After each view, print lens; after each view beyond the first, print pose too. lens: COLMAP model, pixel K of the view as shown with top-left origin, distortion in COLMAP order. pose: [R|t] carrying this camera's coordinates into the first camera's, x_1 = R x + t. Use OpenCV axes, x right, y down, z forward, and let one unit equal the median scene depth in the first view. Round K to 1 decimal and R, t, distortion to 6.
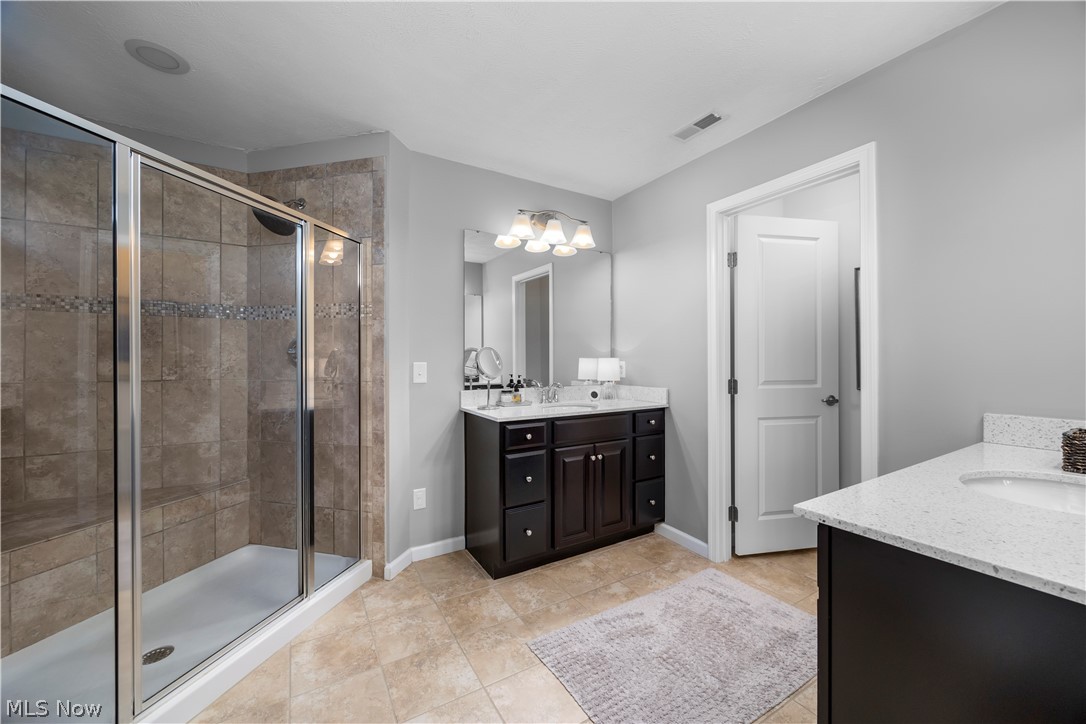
lens RADIAL K [[420.6, 0, 542.7], [0, 420.6, 361.8], [0, 0, 1]] dist [0.003090, -0.001242]
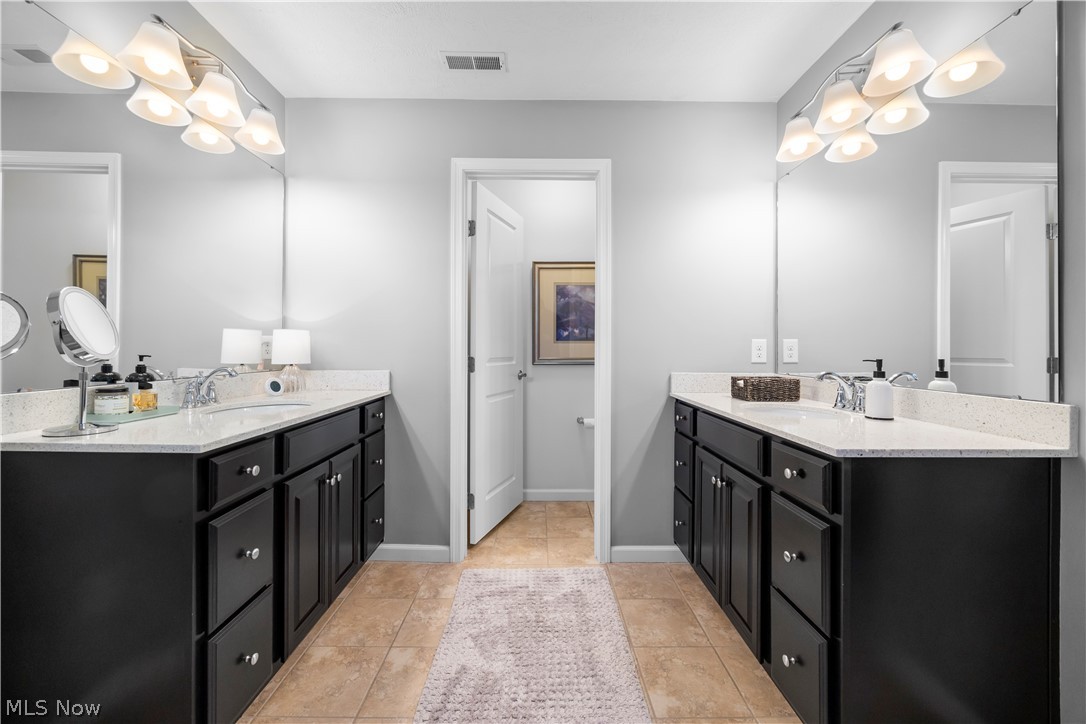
lens RADIAL K [[420.6, 0, 541.3], [0, 420.6, 350.2], [0, 0, 1]] dist [0.003090, -0.001242]
pose [[0.501340, 0.004258, 0.865240, -0.273735], [-0.001485, 0.999991, -0.004061, 0.030958], [-0.865249, 0.000751, 0.501342, 0.401419]]
